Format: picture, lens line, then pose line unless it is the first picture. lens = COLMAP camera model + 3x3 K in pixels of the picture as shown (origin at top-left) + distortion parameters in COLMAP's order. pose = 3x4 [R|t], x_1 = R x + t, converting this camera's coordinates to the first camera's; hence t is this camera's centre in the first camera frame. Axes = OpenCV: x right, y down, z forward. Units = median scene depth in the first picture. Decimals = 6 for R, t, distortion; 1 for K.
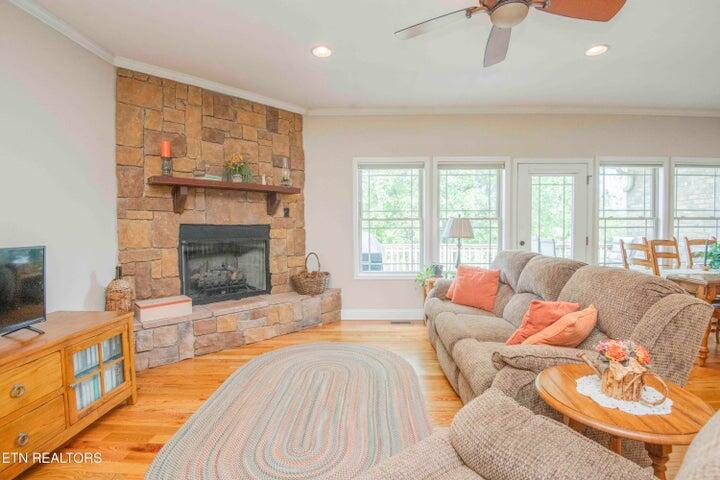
lens RADIAL K [[330.2, 0, 363.6], [0, 330.2, 239.5], [0, 0, 1]] dist [-0.023808, -0.013805]
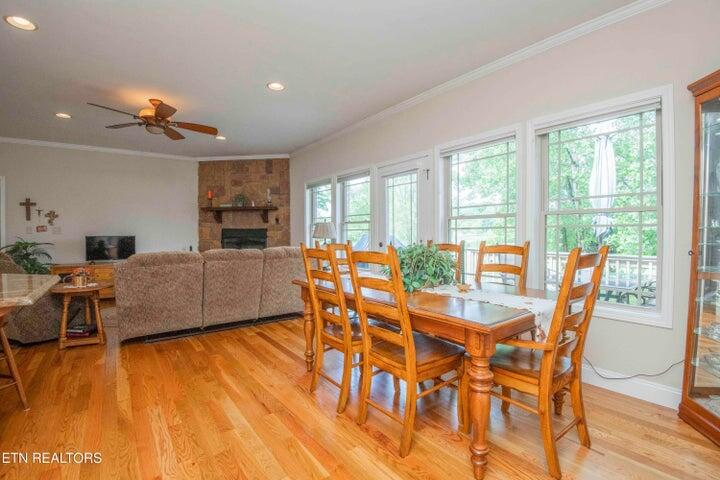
lens RADIAL K [[330.2, 0, 363.6], [0, 330.2, 239.5], [0, 0, 1]] dist [-0.023808, -0.013805]
pose [[0.625128, 0.020011, -0.780266, 1.309522], [-0.025876, 0.999653, 0.004907, -0.008897], [0.780093, 0.017123, 0.625429, 0.316813]]
